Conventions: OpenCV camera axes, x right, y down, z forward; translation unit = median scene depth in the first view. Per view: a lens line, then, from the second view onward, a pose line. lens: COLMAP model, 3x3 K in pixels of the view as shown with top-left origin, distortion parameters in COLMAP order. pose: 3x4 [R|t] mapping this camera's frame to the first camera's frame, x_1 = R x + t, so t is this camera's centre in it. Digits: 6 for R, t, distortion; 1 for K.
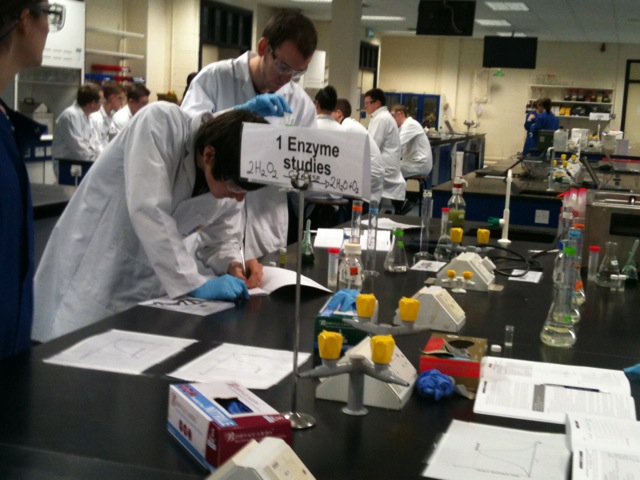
lens RADIAL K [[838.9, 0, 320.0], [0, 838.9, 240.0], [0, 0, 1]] dist [0.155351, -0.689285]
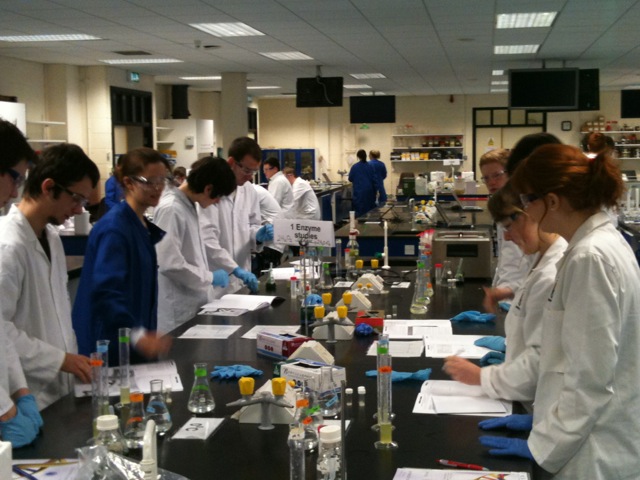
lens RADIAL K [[838.9, 0, 320.0], [0, 838.9, 240.0], [0, 0, 1]] dist [0.155351, -0.689285]
pose [[0.986188, -0.079314, 0.145403, -0.077137], [0.087234, 0.994986, -0.048920, 0.010339], [-0.140794, 0.060928, 0.988162, -0.324167]]
